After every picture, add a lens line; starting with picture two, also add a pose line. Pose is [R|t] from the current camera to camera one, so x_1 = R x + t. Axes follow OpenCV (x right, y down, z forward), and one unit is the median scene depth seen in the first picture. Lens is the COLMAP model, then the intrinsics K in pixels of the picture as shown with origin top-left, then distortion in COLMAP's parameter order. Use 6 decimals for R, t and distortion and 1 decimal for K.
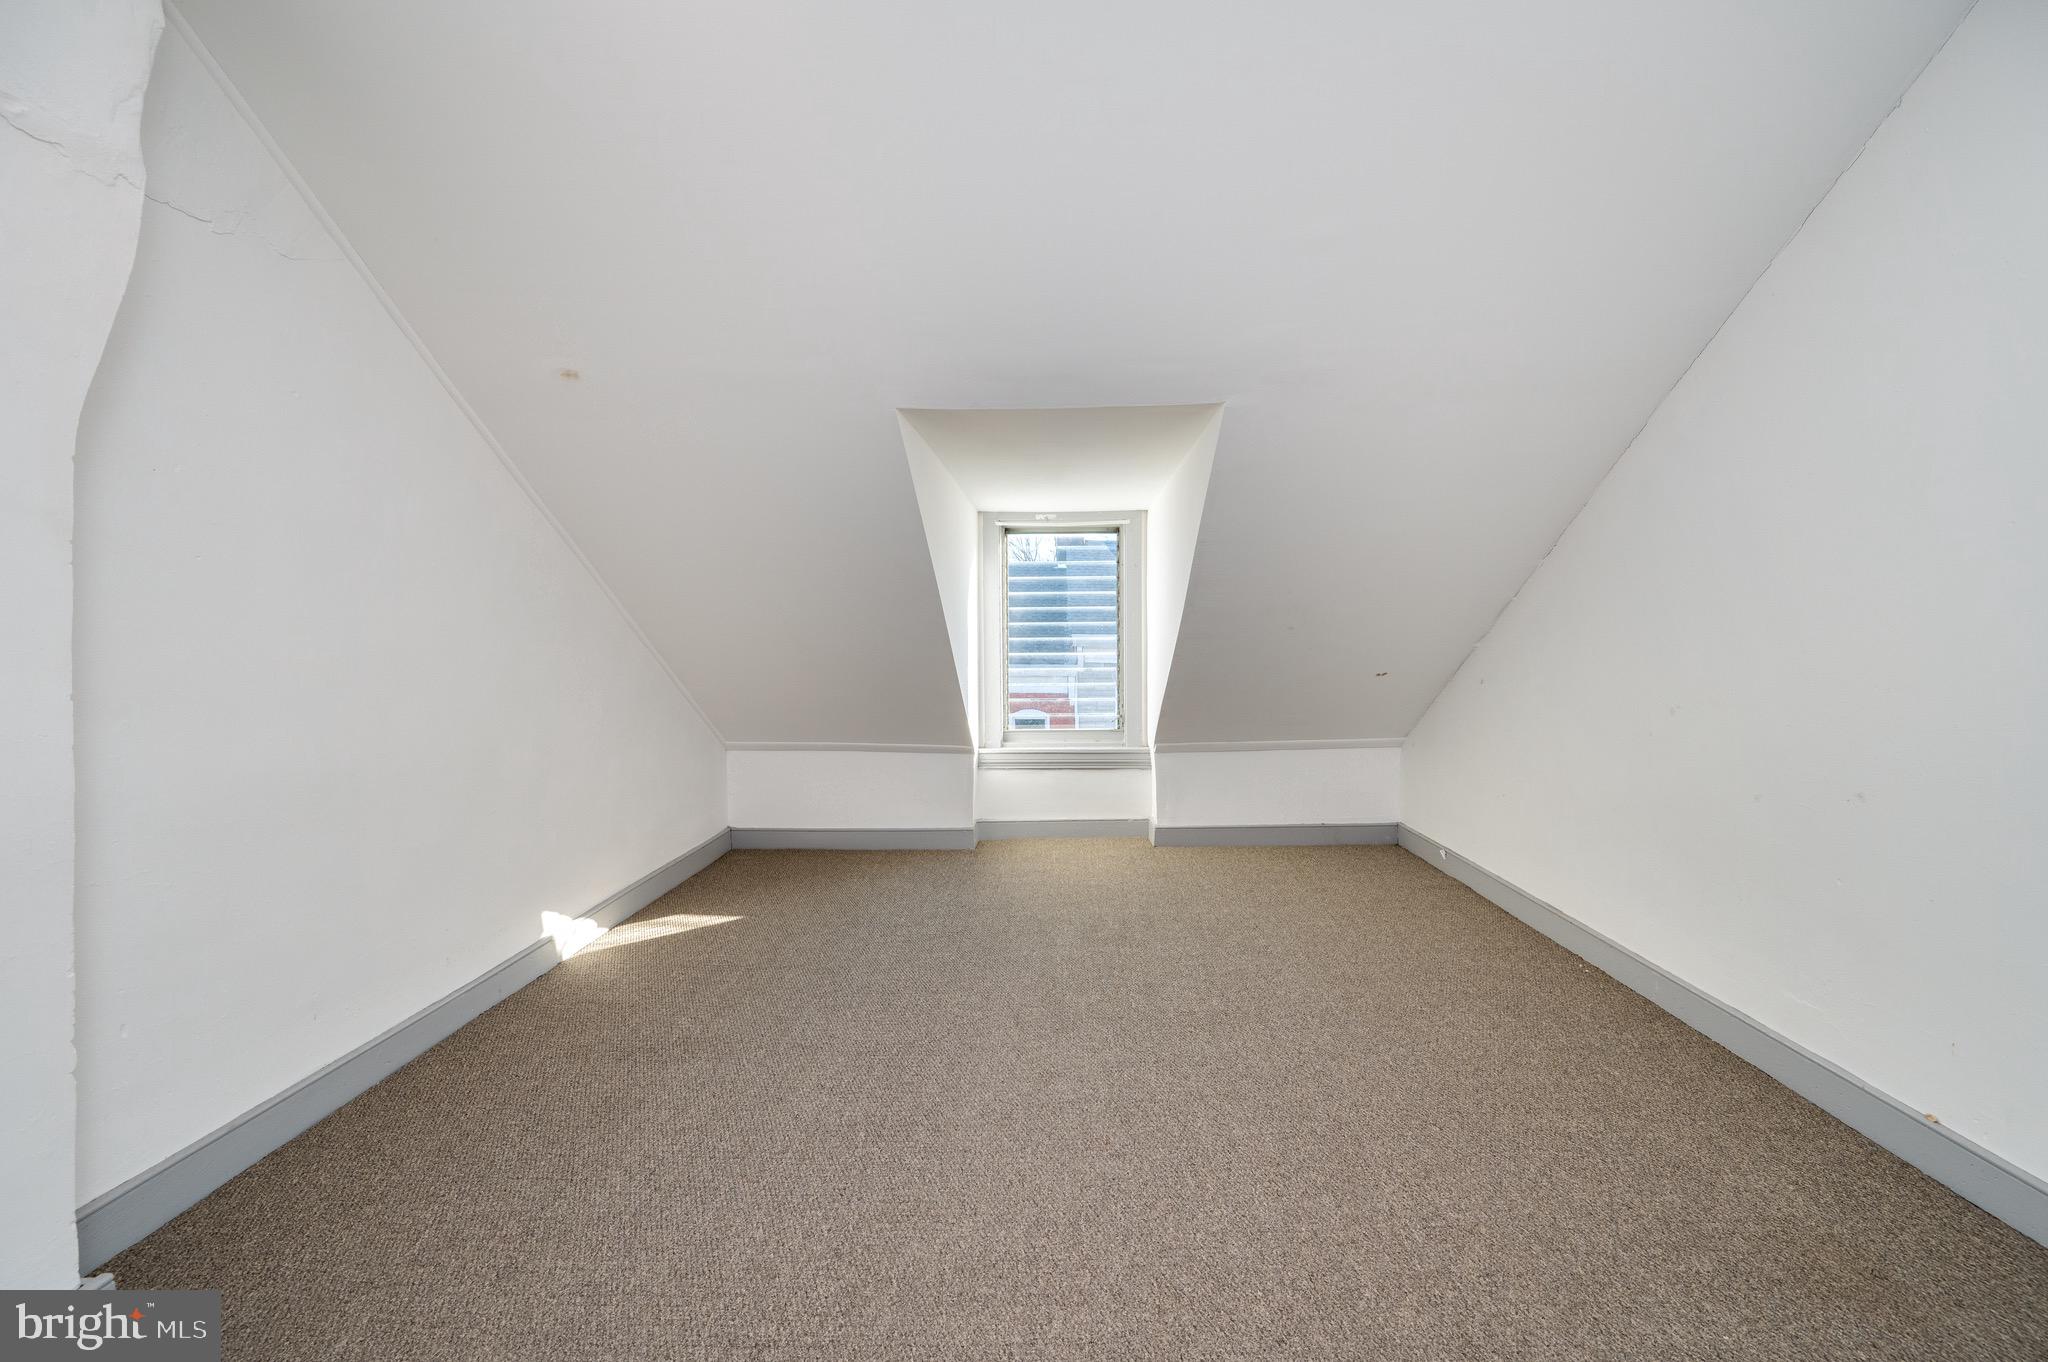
lens RADIAL K [[821.3, 0, 1024.4], [0, 821.3, 641.8], [0, 0, 1]] dist [-0.000499, -0.000313]
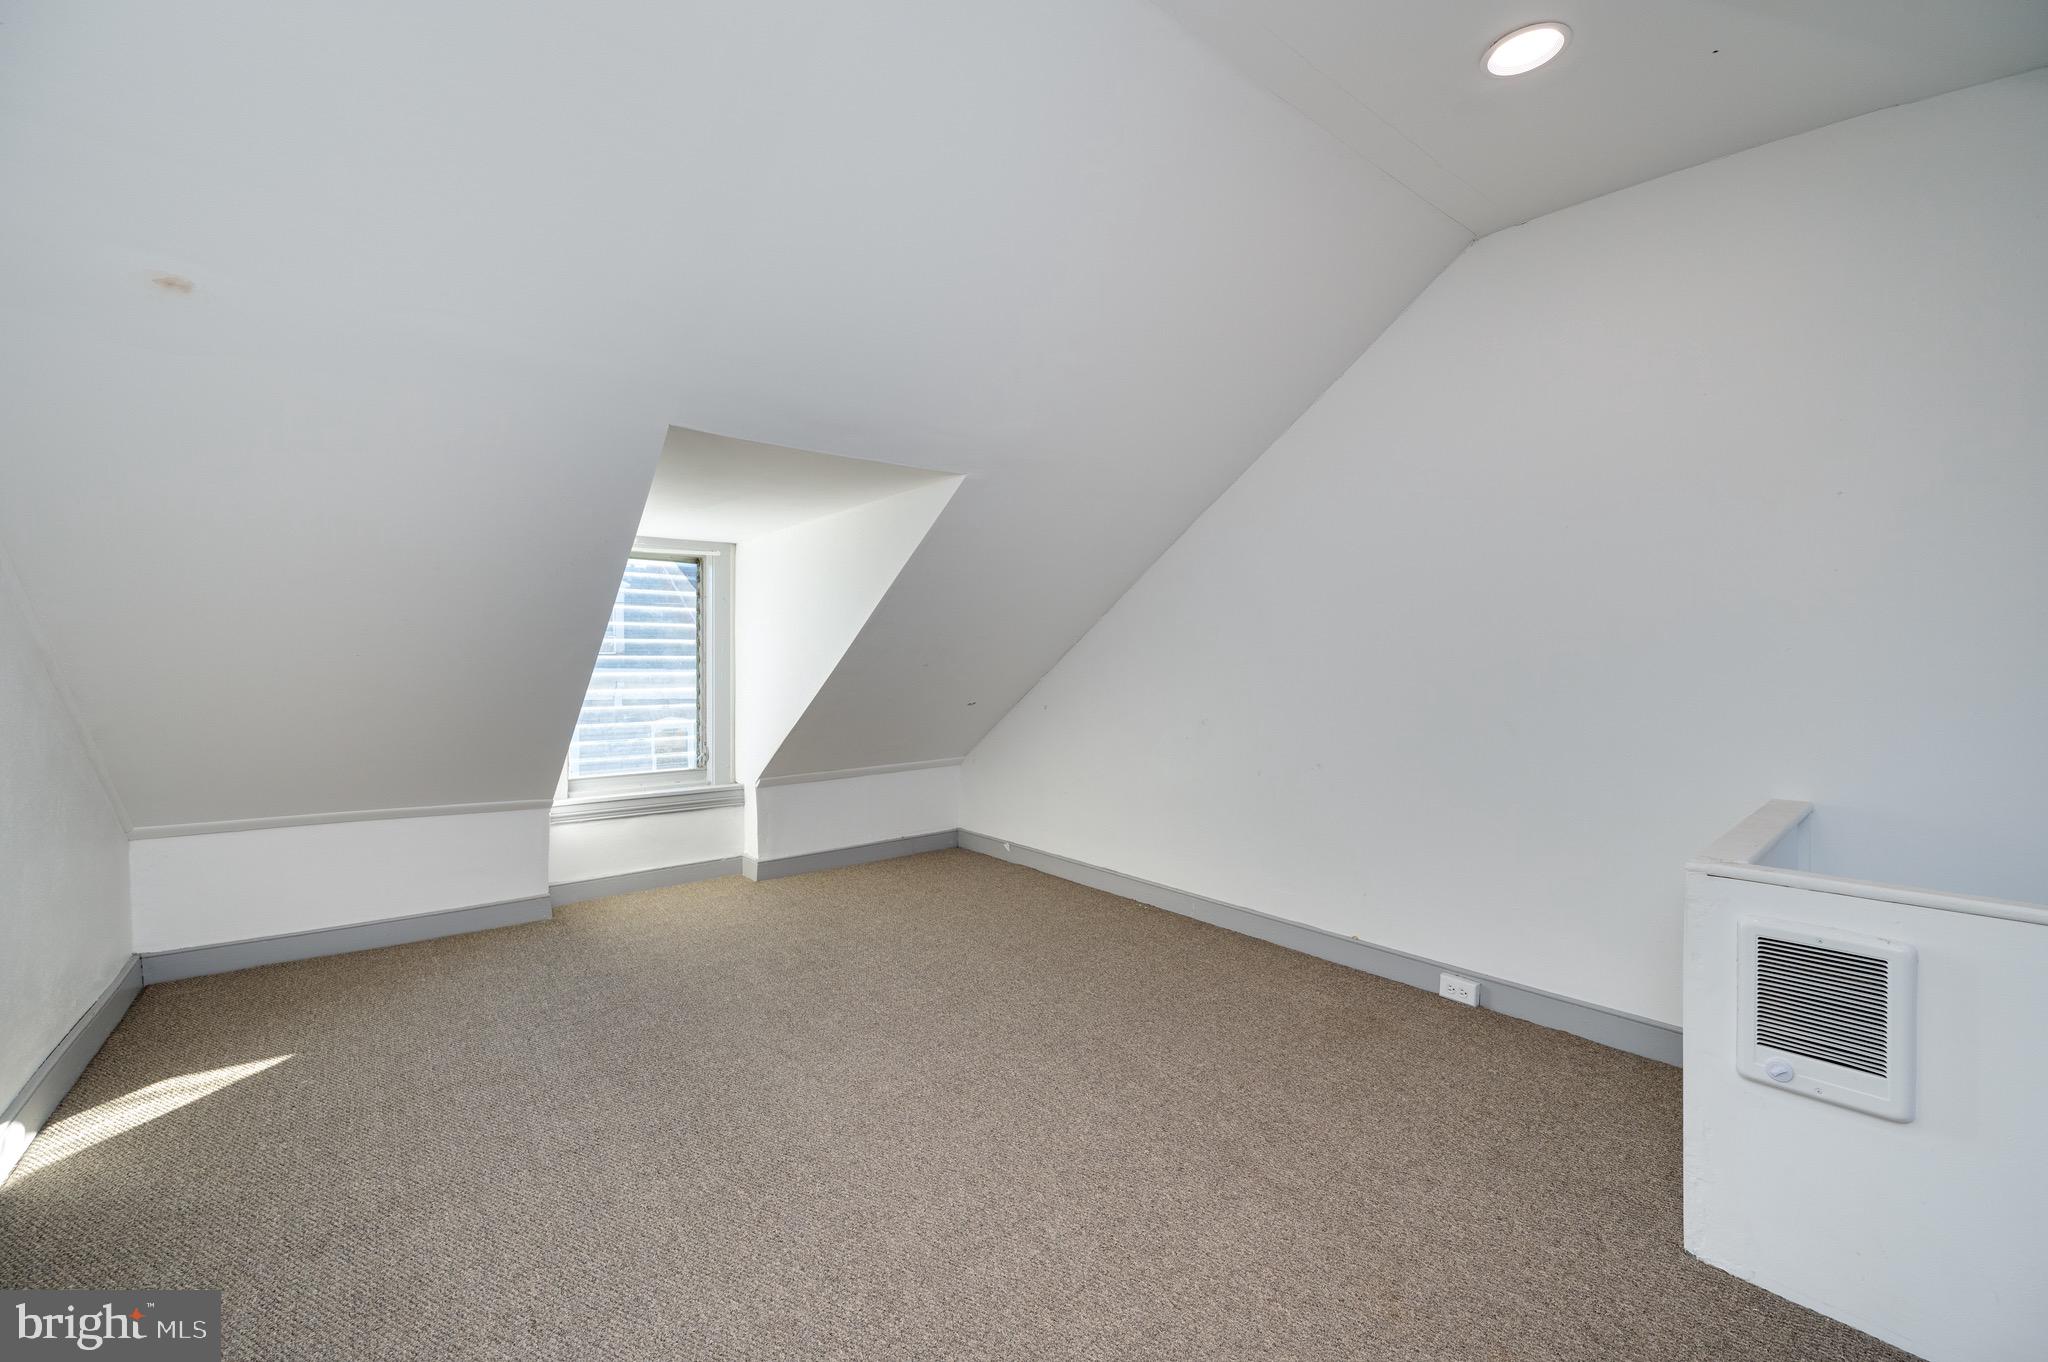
lens RADIAL K [[815.1, 0, 1031.4], [0, 815.1, 678.0], [0, 0, 1]] dist [-0.000213, -0.000422]
pose [[0.774582, -0.004206, 0.632460, -0.209035], [0.002531, 0.999990, 0.003551, -0.001608], [-0.632469, -0.001149, 0.774585, 0.018428]]
